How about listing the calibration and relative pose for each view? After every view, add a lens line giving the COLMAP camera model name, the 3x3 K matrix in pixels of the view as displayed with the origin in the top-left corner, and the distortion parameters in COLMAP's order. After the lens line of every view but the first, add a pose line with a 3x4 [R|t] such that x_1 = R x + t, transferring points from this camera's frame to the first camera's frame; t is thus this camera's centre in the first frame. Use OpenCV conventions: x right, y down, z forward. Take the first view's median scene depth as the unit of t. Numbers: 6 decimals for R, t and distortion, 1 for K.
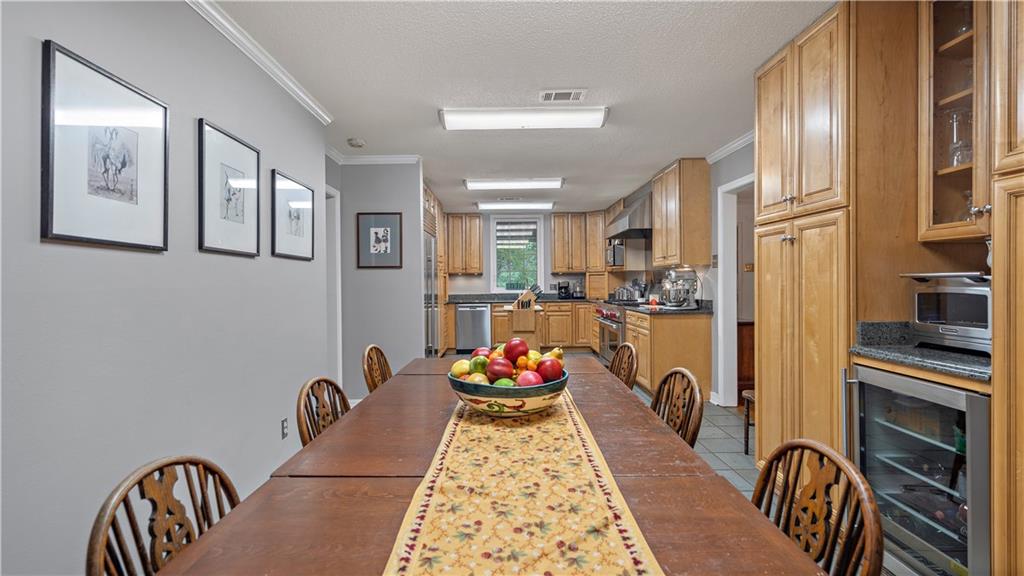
lens RADIAL K [[483.8, 0, 521.2], [0, 483.8, 276.2], [0, 0, 1]] dist [-0.001853, -0.000415]
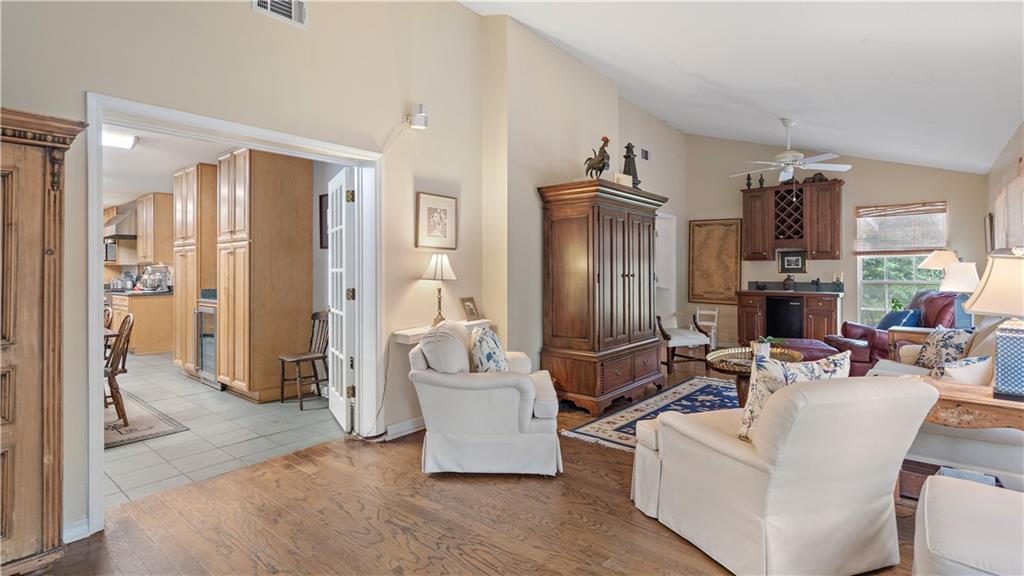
lens RADIAL K [[483.8, 0, 521.2], [0, 483.8, 276.2], [0, 0, 1]] dist [-0.001853, -0.000415]
pose [[0.661820, -0.003336, 0.749656, -0.037905], [-0.008701, 0.999889, 0.012131, -0.008251], [-0.749612, -0.014551, 0.661717, -0.741815]]
